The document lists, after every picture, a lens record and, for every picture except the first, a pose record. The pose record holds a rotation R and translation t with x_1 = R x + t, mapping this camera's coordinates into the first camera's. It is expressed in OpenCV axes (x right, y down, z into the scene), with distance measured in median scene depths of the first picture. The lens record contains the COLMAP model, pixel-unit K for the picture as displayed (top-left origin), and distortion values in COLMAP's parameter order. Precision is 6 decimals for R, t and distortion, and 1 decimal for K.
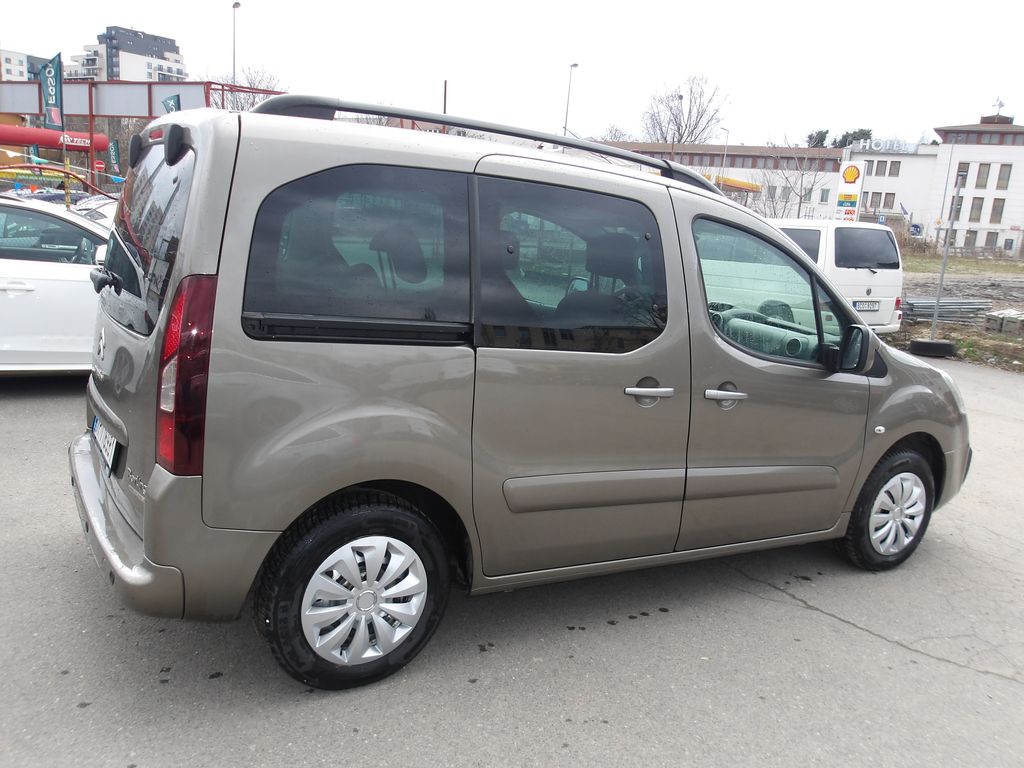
lens RADIAL K [[863.3, 0, 512.0], [0, 863.3, 384.0], [0, 0, 1]] dist [0.017067, -0.004541]
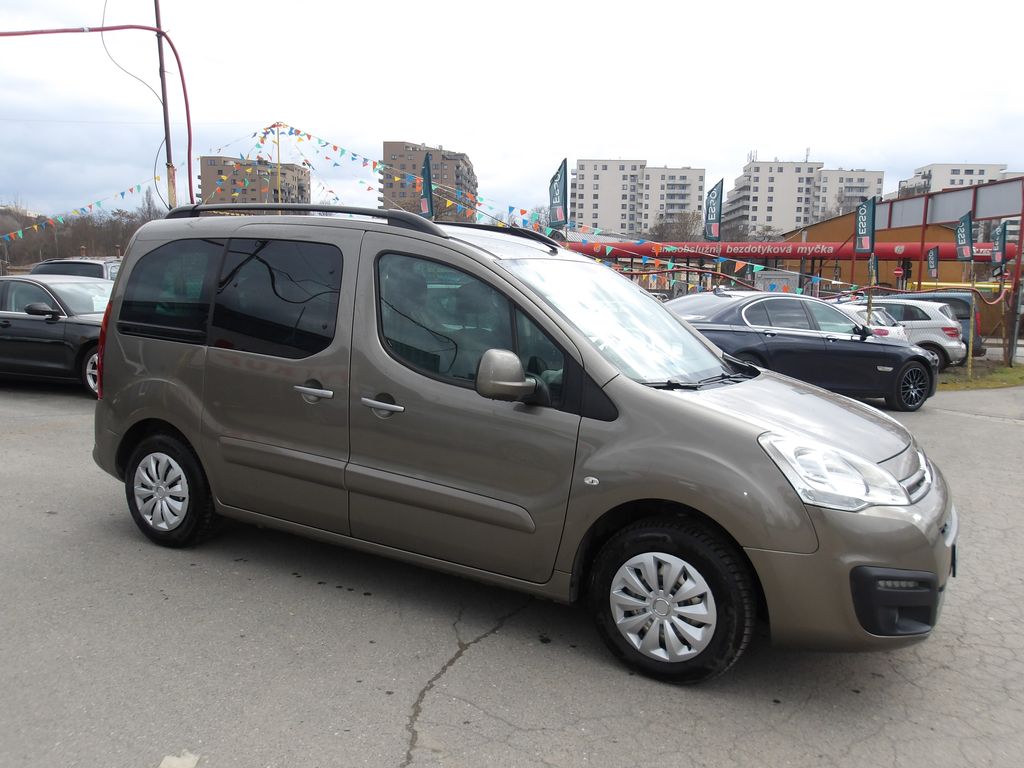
lens RADIAL K [[863.3, 0, 512.0], [0, 863.3, 384.0], [0, 0, 1]] dist [0.017067, -0.004541]
pose [[0.475731, 0.031438, -0.879029, 1.317864], [-0.153198, 0.987048, -0.047609, 0.013065], [0.866147, 0.157314, 0.474386, 0.605052]]
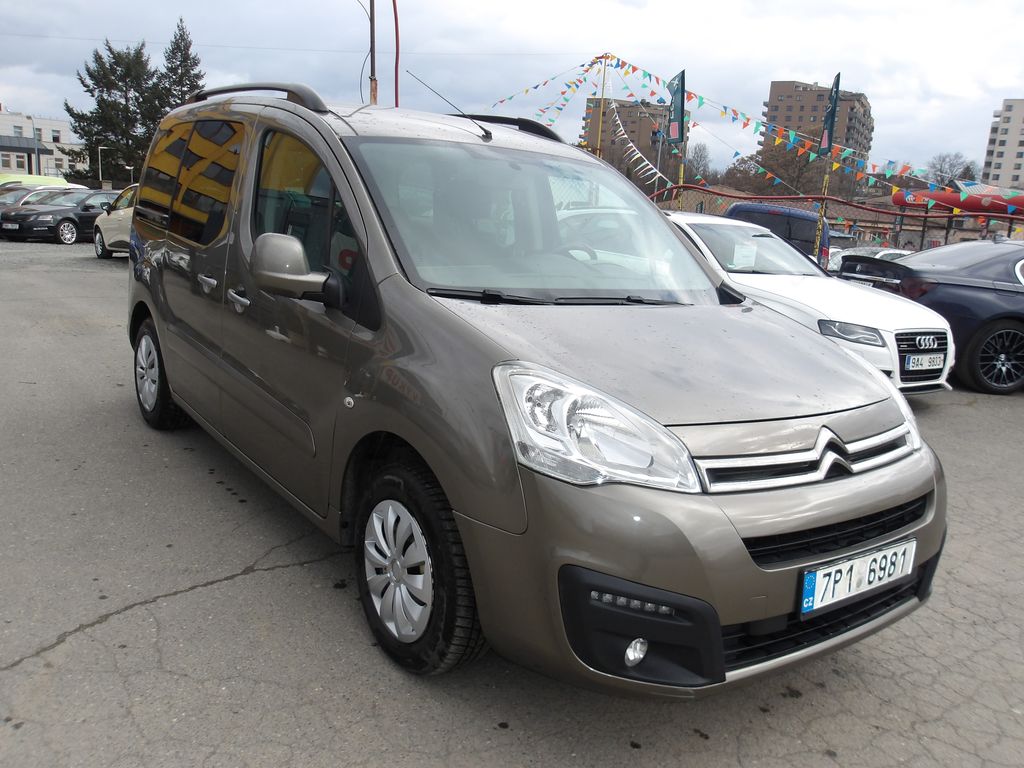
lens RADIAL K [[879.0, 0, 506.8], [0, 879.0, 364.6], [0, 0, 1]] dist [0.026595, 0.006182]
pose [[0.080688, 0.098152, -0.991895, 1.316972], [-0.263577, 0.961816, 0.073734, -0.071002], [0.961258, 0.255491, 0.103478, 1.222644]]
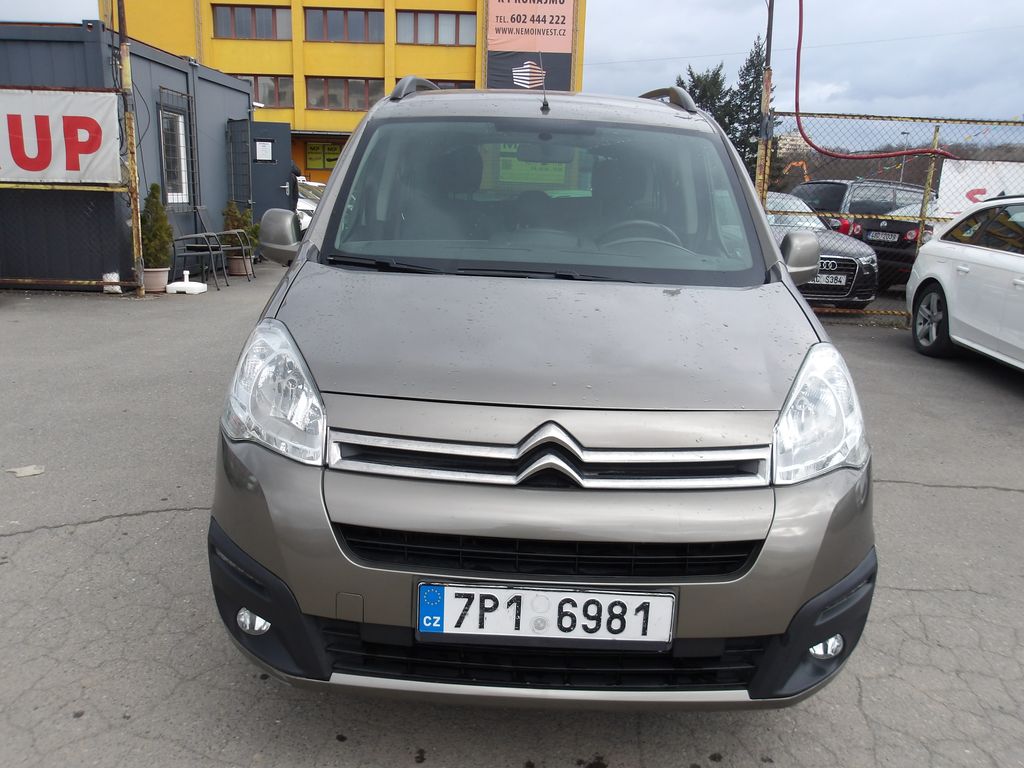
lens RADIAL K [[879.0, 0, 506.8], [0, 879.0, 364.6], [0, 0, 1]] dist [0.026595, 0.006182]
pose [[-0.543011, 0.062712, -0.837381, 1.123438], [-0.249770, 0.940012, 0.232364, -0.197523], [0.801720, 0.335329, -0.494773, 1.798413]]
